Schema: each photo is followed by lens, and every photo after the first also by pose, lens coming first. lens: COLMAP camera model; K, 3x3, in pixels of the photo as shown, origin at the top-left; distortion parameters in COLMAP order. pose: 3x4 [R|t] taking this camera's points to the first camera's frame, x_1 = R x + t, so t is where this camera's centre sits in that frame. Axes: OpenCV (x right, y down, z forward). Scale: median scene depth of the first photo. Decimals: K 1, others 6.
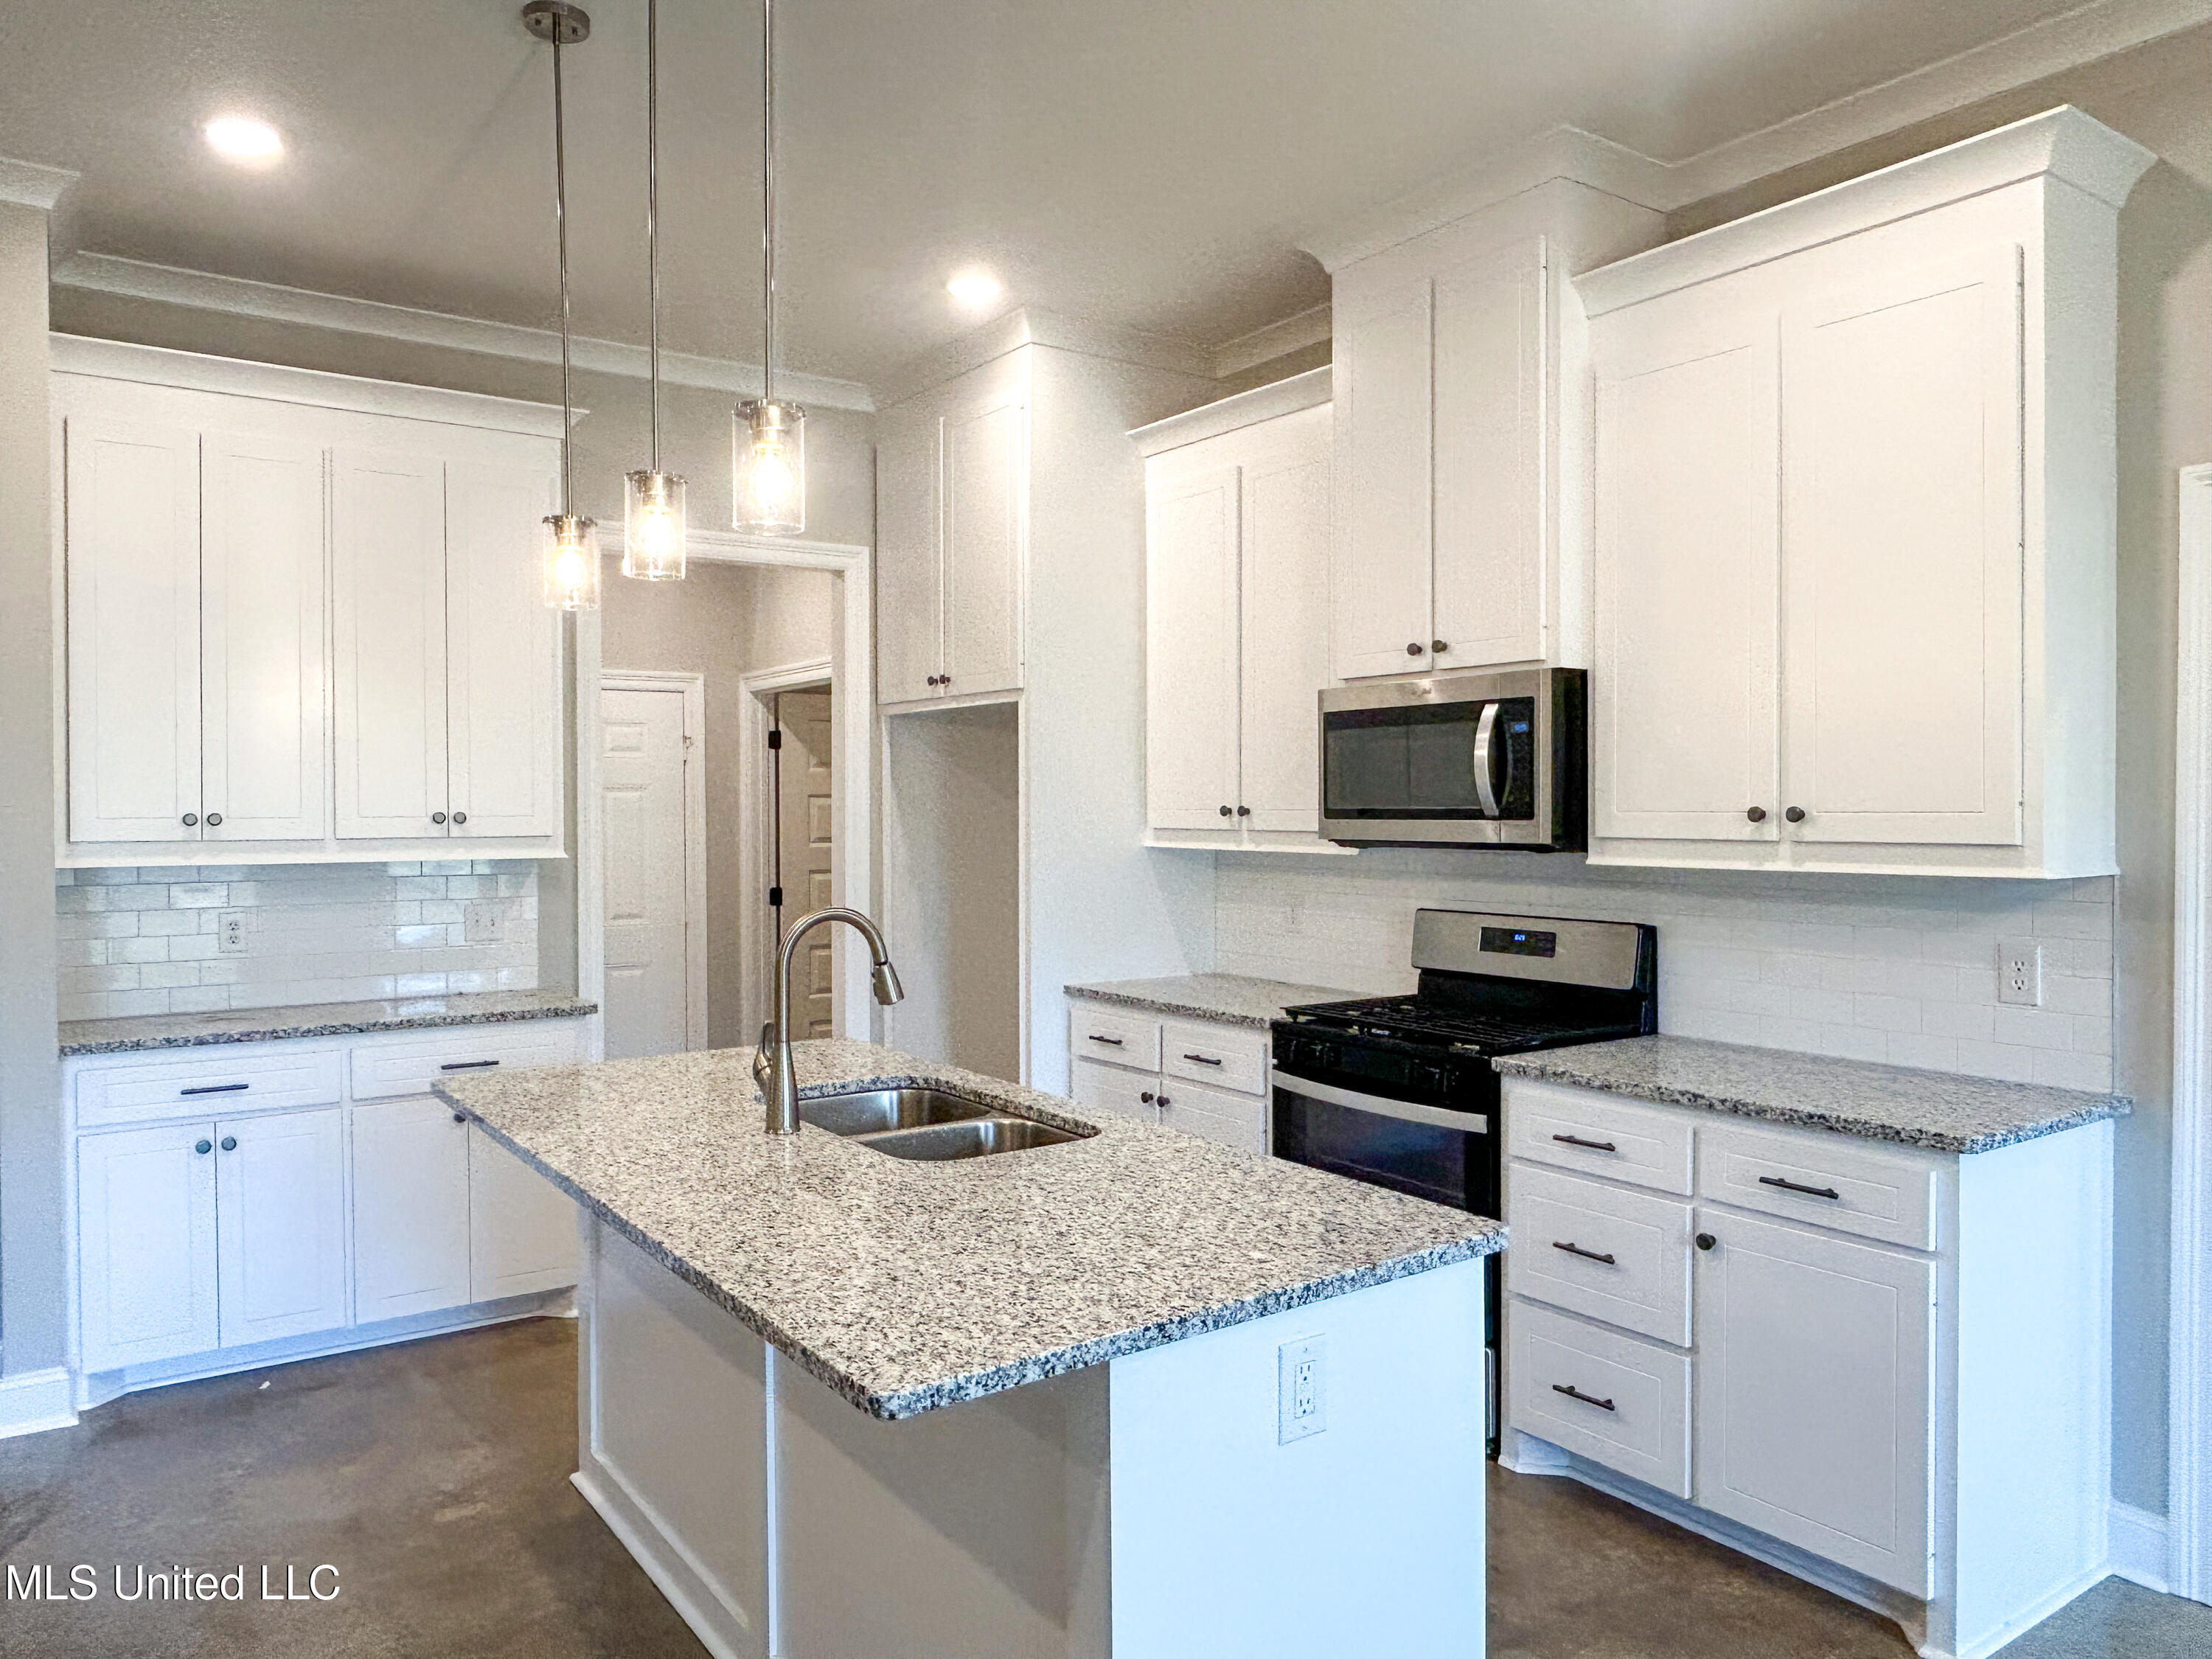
lens RADIAL K [[1495.8, 0, 1107.9], [0, 1495.8, 823.6], [0, 0, 1]] dist [-0.009096, -0.001207]
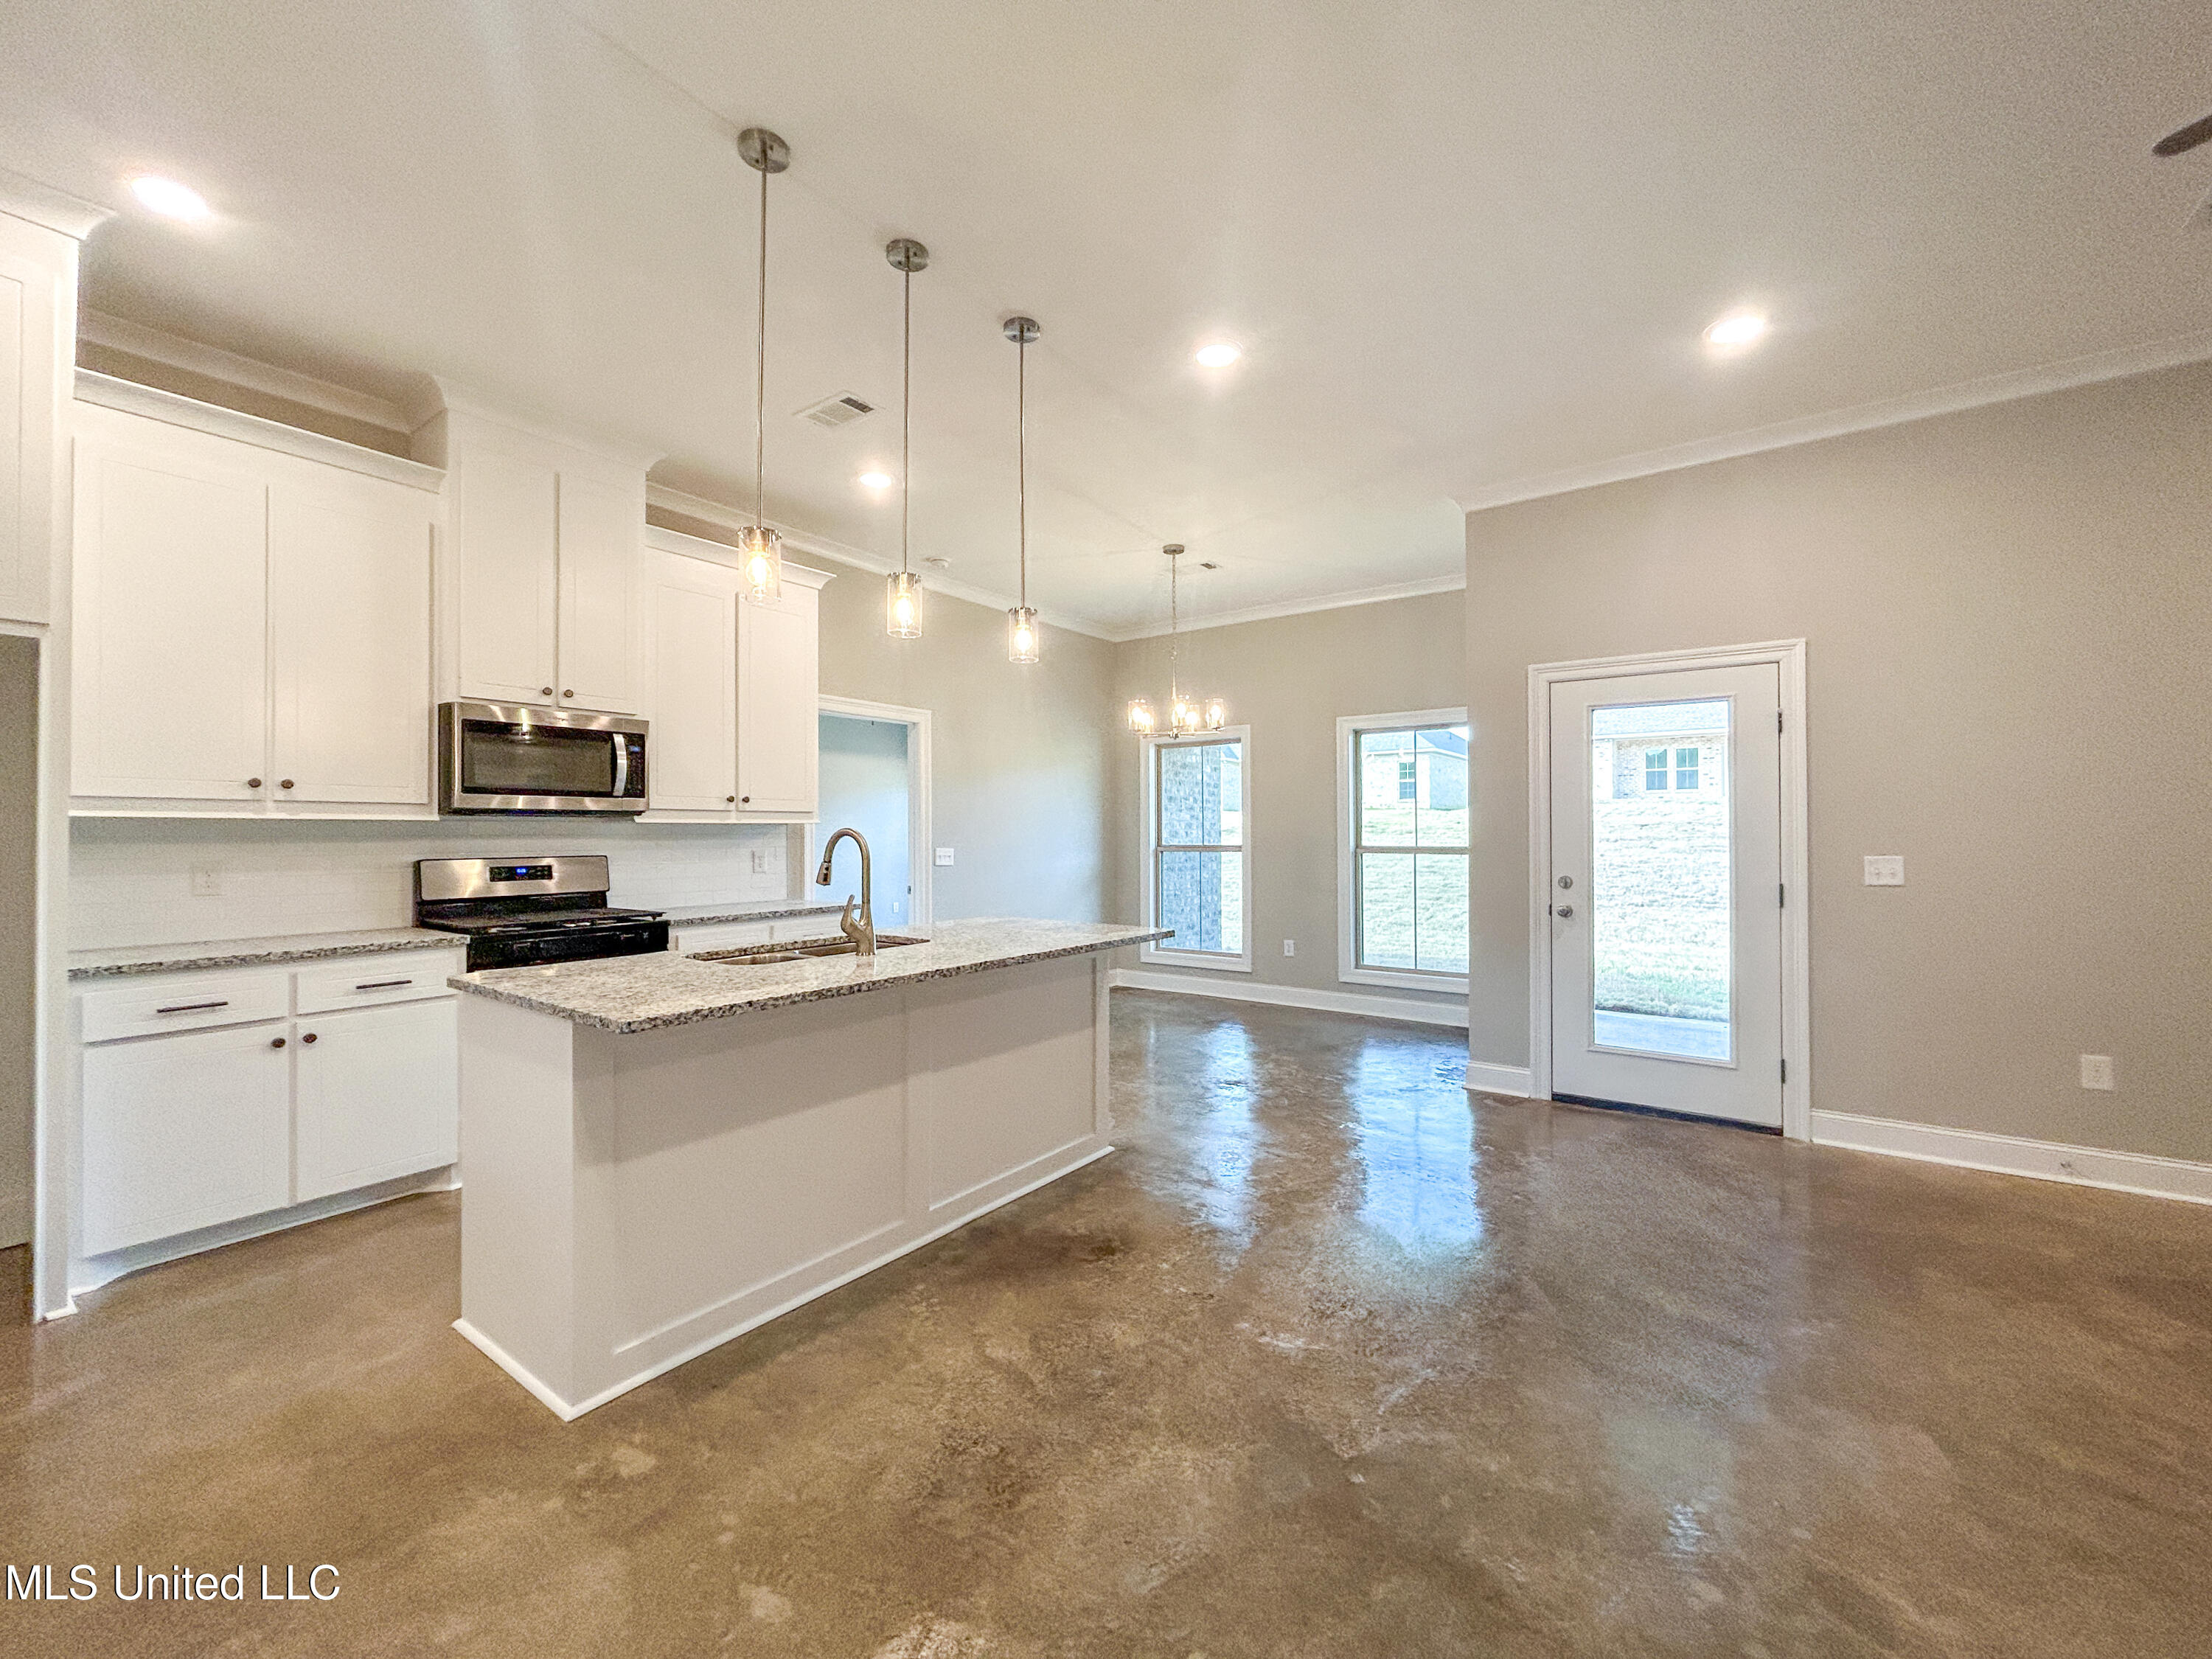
lens RADIAL K [[896.1, 0, 1114.4], [0, 896.1, 834.3], [0, 0, 1]] dist [0.000048, -0.000124]
pose [[-0.326678, -0.003379, 0.945130, -0.940638], [0.007680, 0.999951, 0.006230, 0.038039], [-0.945104, 0.009294, -0.326636, 0.758903]]
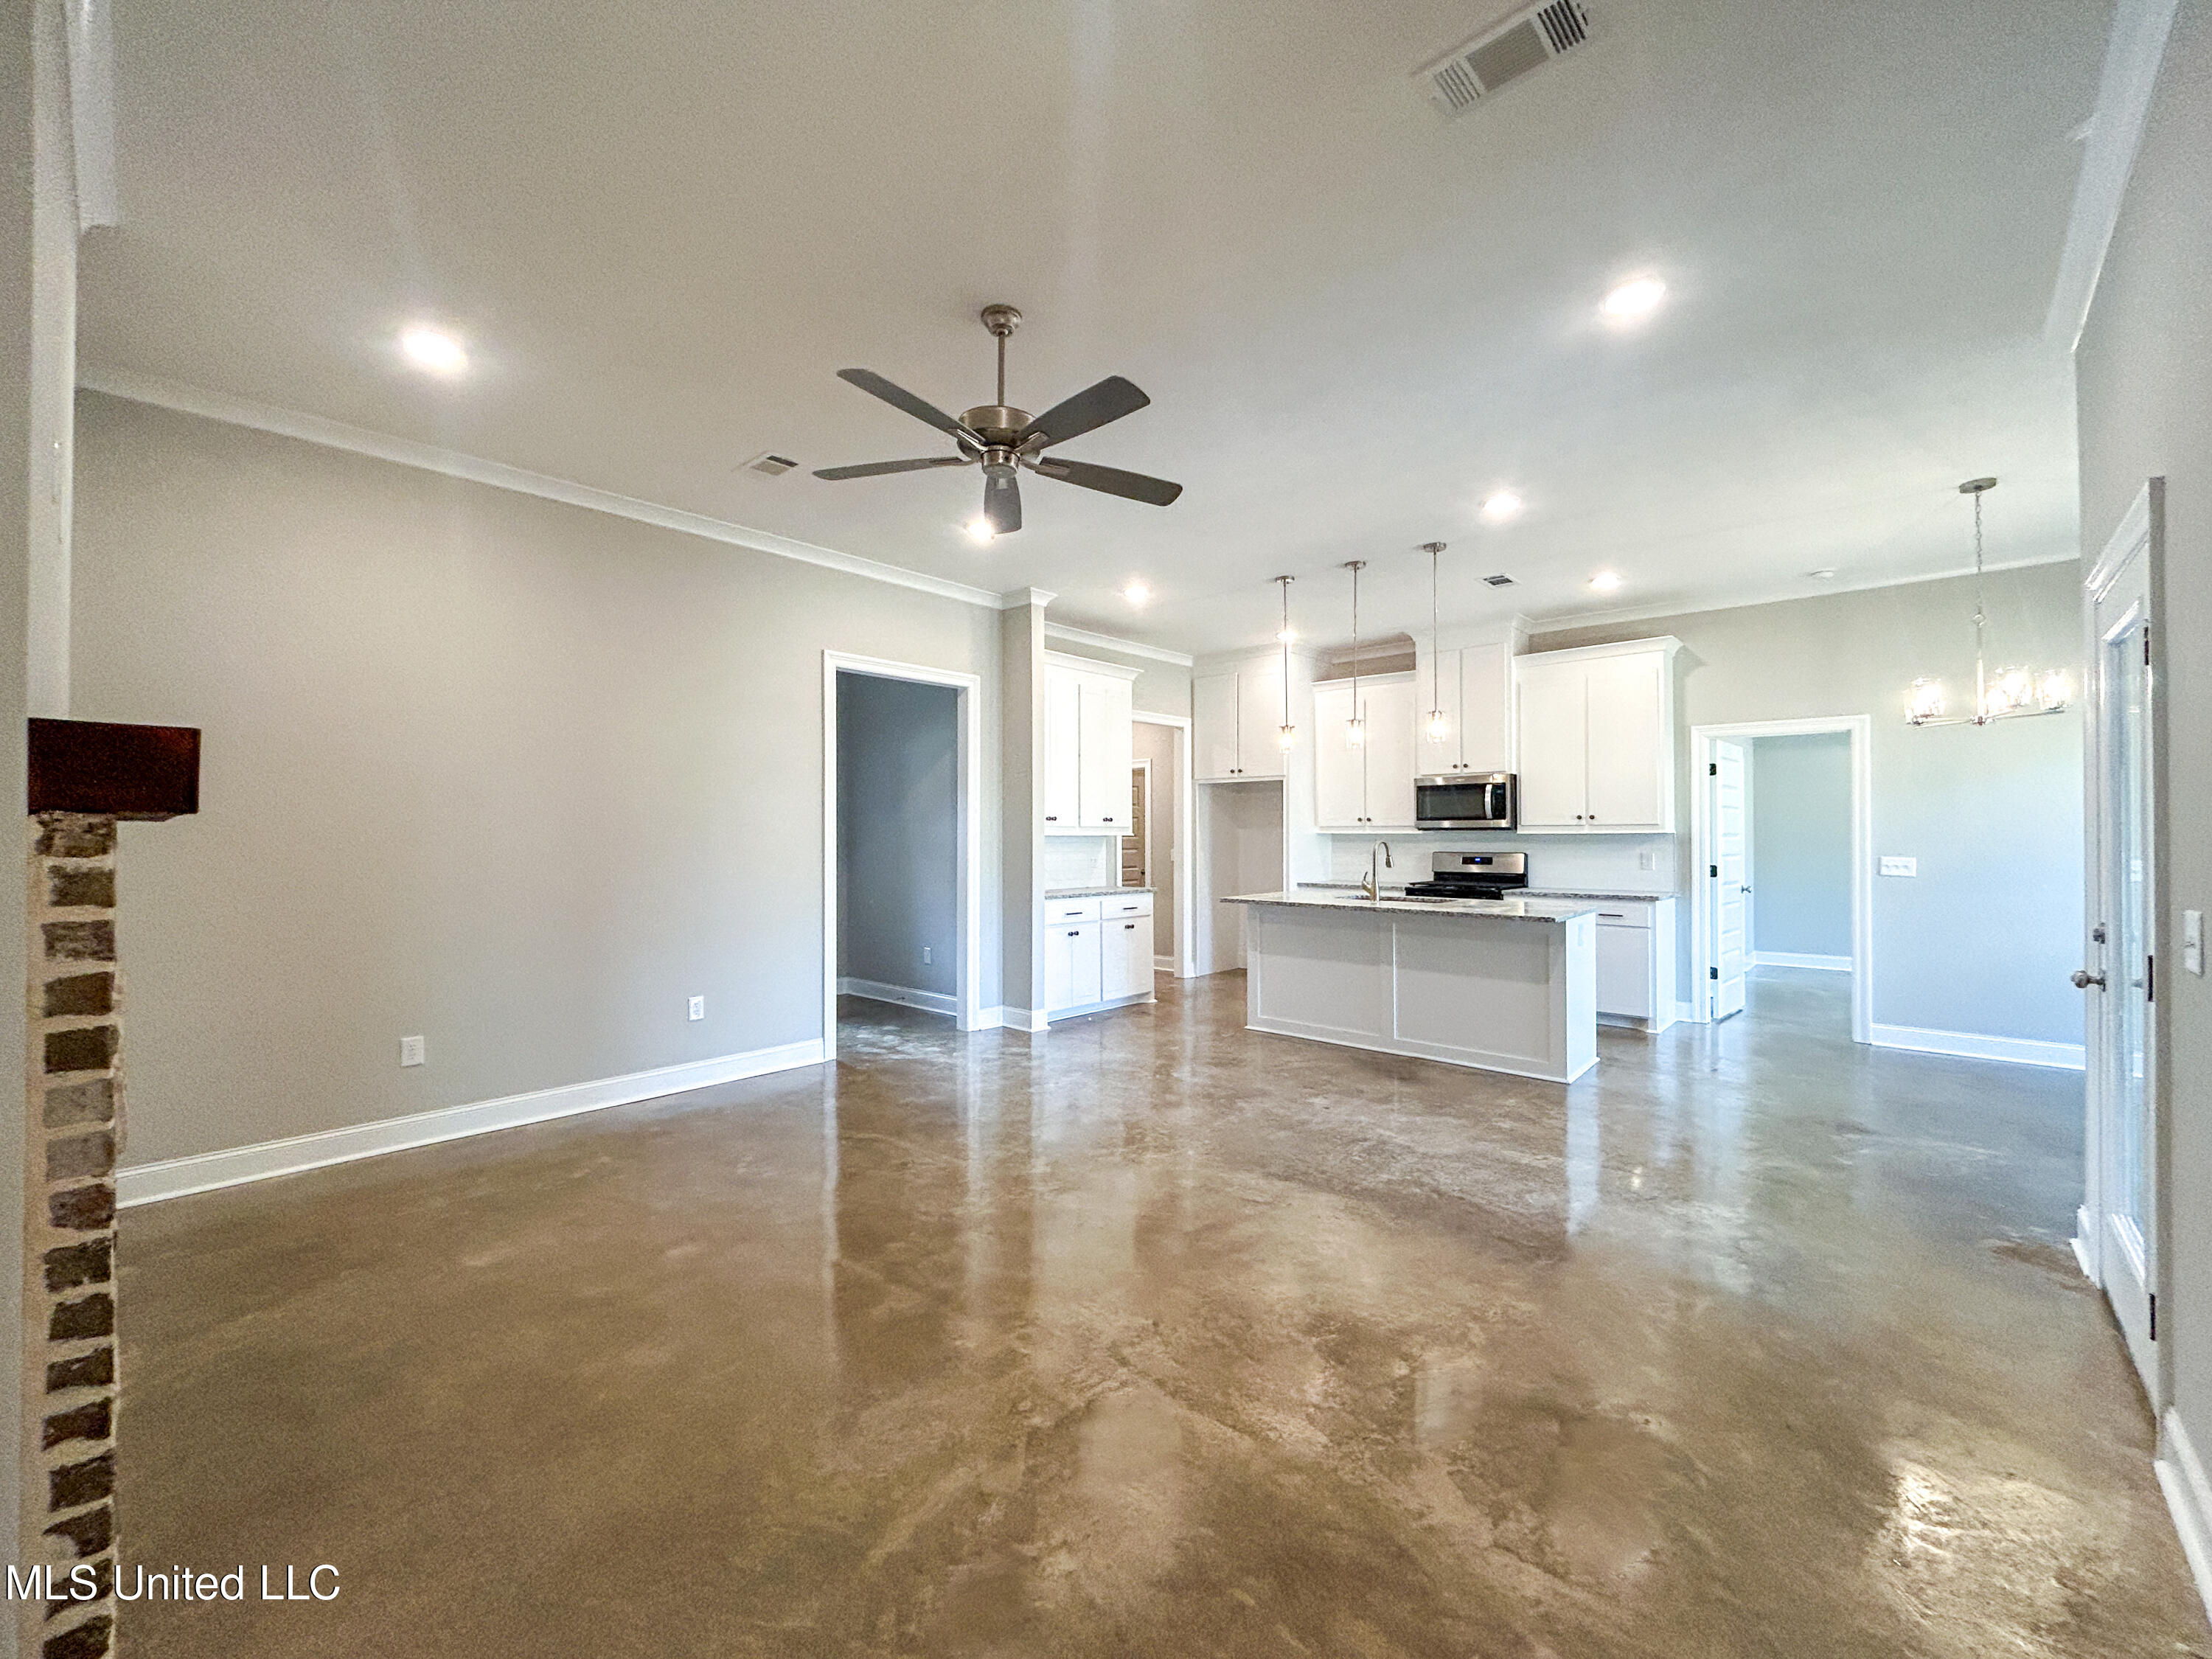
lens RADIAL K [[889.7, 0, 1106.0], [0, 889.7, 829.5], [0, 0, 1]] dist [0.000446, -0.000179]
pose [[0.977092, -0.000274, 0.212816, -0.937776], [0.003197, 0.999905, -0.013391, 0.039881], [-0.212792, 0.013764, 0.977000, -0.690359]]
